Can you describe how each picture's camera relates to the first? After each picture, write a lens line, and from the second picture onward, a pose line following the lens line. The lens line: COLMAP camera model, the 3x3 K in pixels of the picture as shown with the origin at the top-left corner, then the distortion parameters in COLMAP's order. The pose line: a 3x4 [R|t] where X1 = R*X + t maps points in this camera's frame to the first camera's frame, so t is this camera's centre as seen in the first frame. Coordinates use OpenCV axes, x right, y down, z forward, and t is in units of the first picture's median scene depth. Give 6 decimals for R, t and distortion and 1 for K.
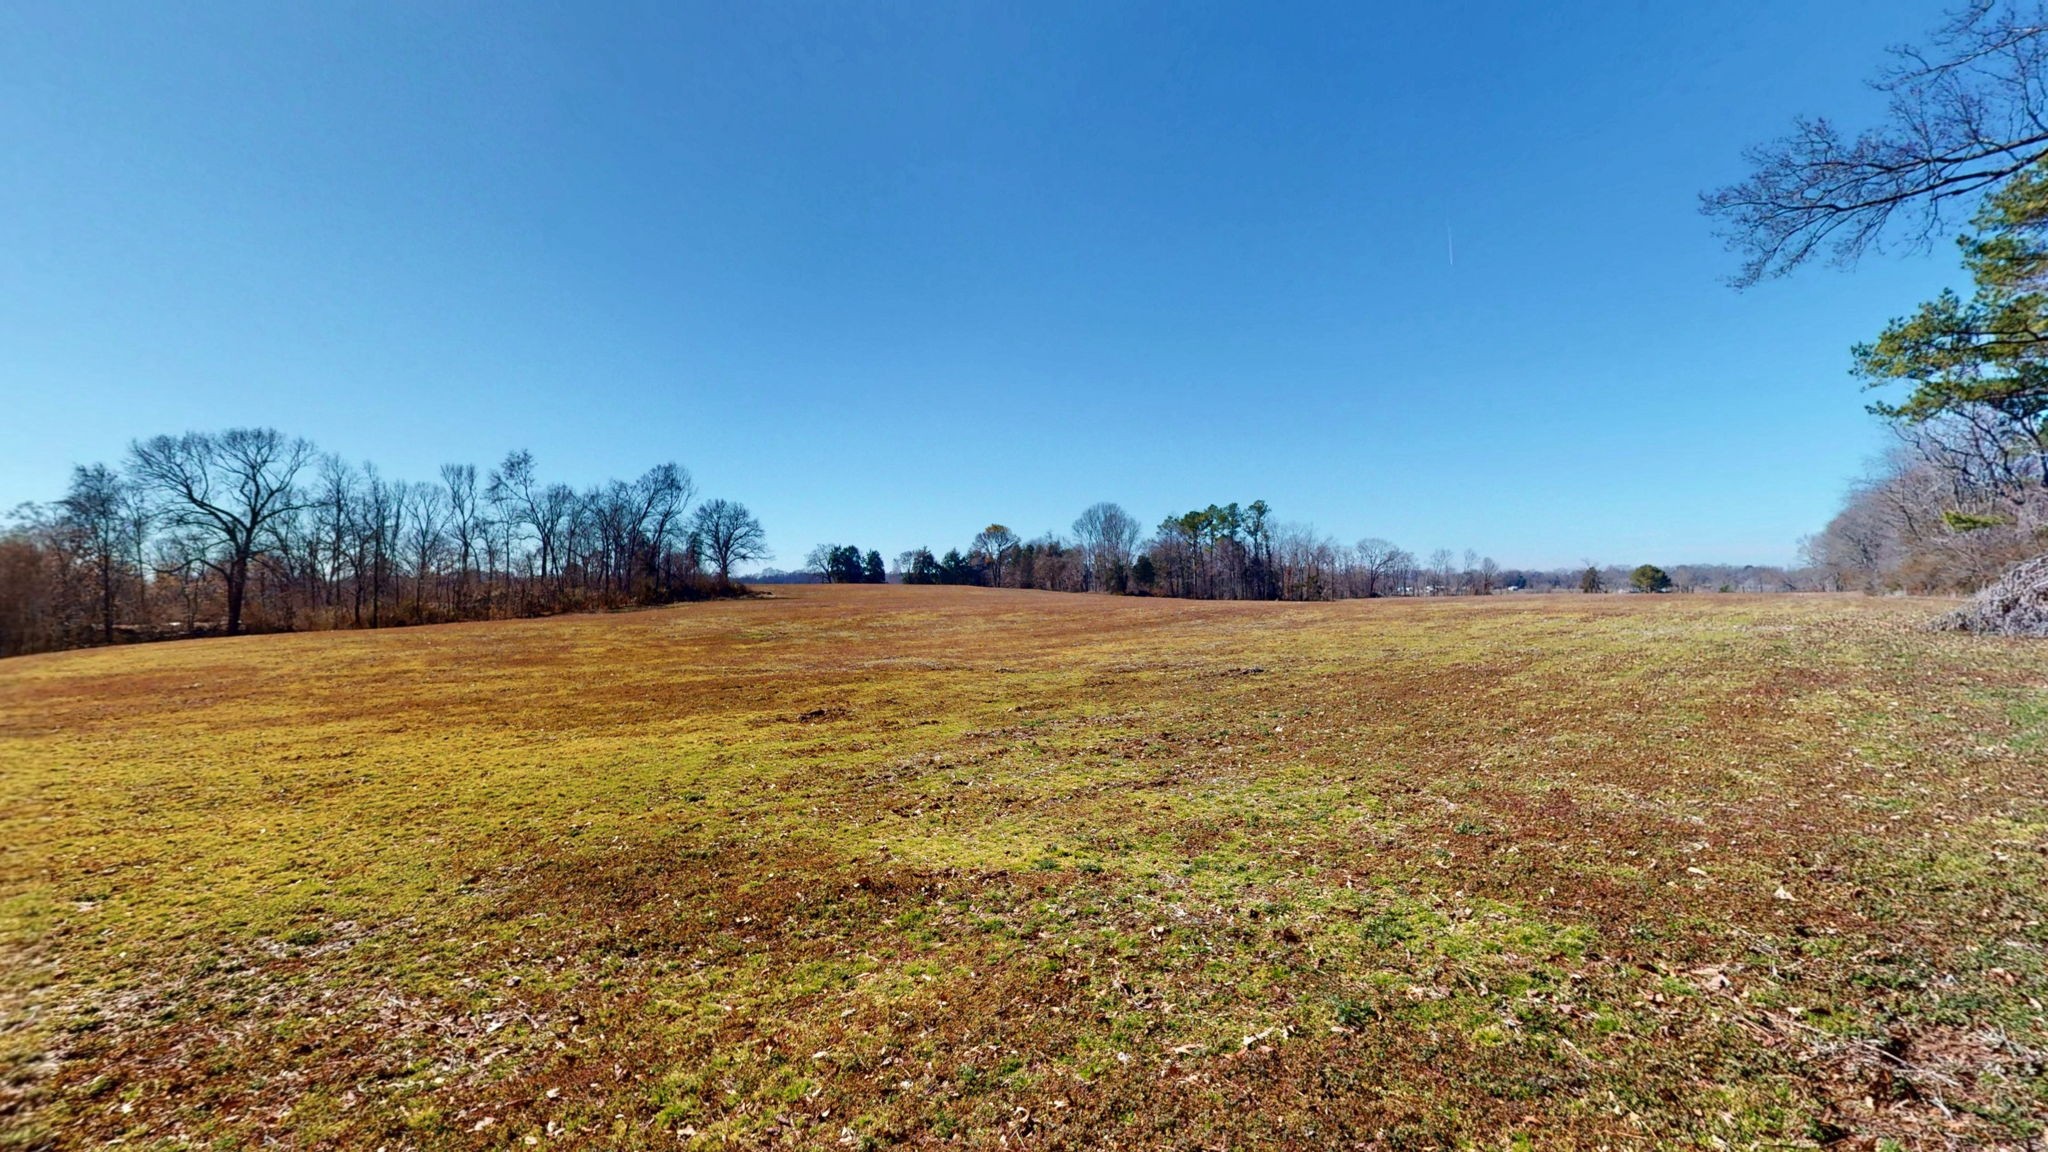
lens RADIAL K [[1288.6, 0, 1047.1], [0, 1288.6, 582.3], [0, 0, 1]] dist [0.073664, -0.061176]
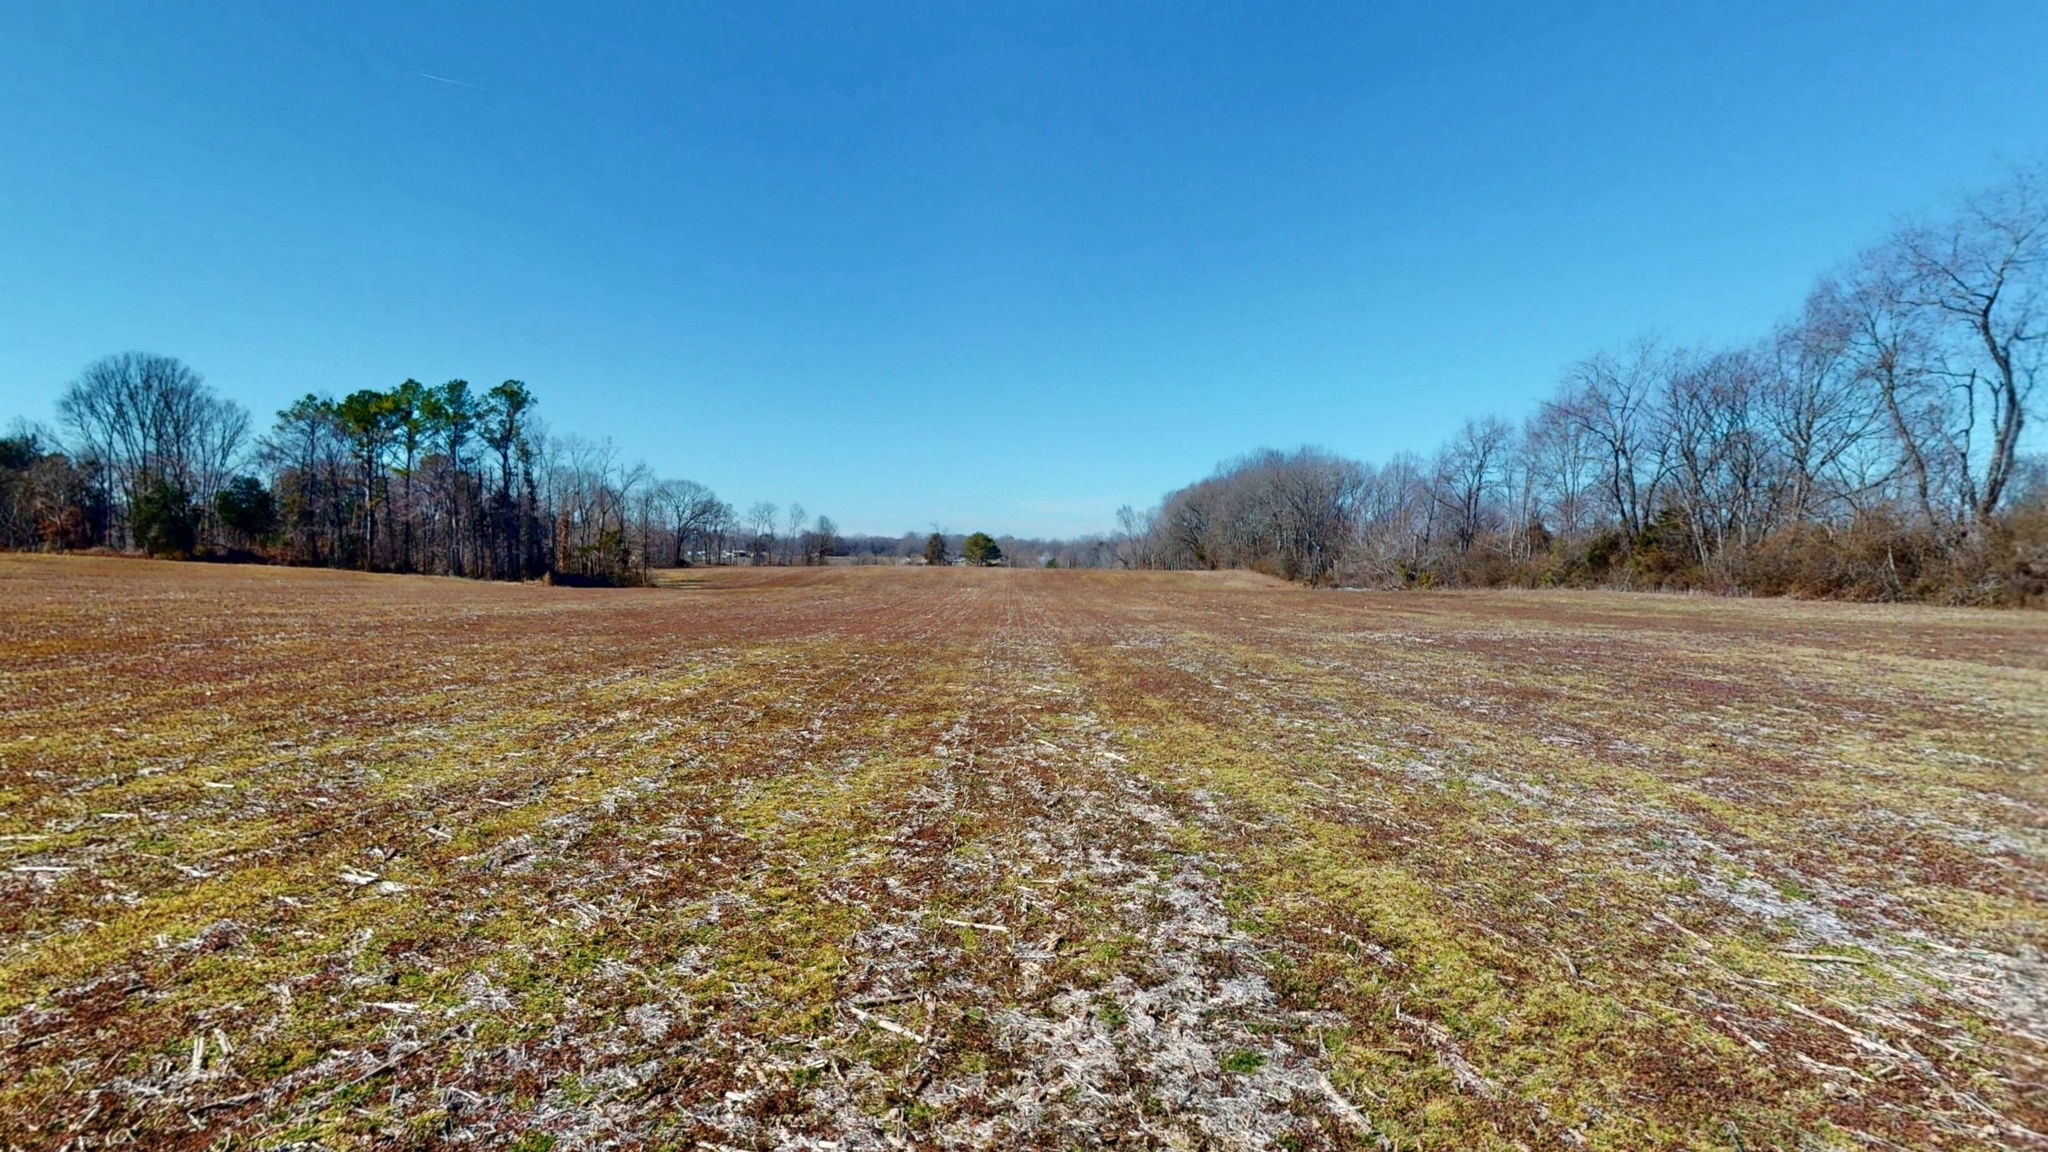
lens RADIAL K [[1288.6, 0, 1047.1], [0, 1288.6, 582.3], [0, 0, 1]] dist [0.073664, -0.061176]
pose [[0.839498, 0.009423, 0.543281, 0.059472], [-0.024715, 0.999477, 0.020855, 0.000903], [-0.542800, -0.030935, 0.839292, 0.432058]]
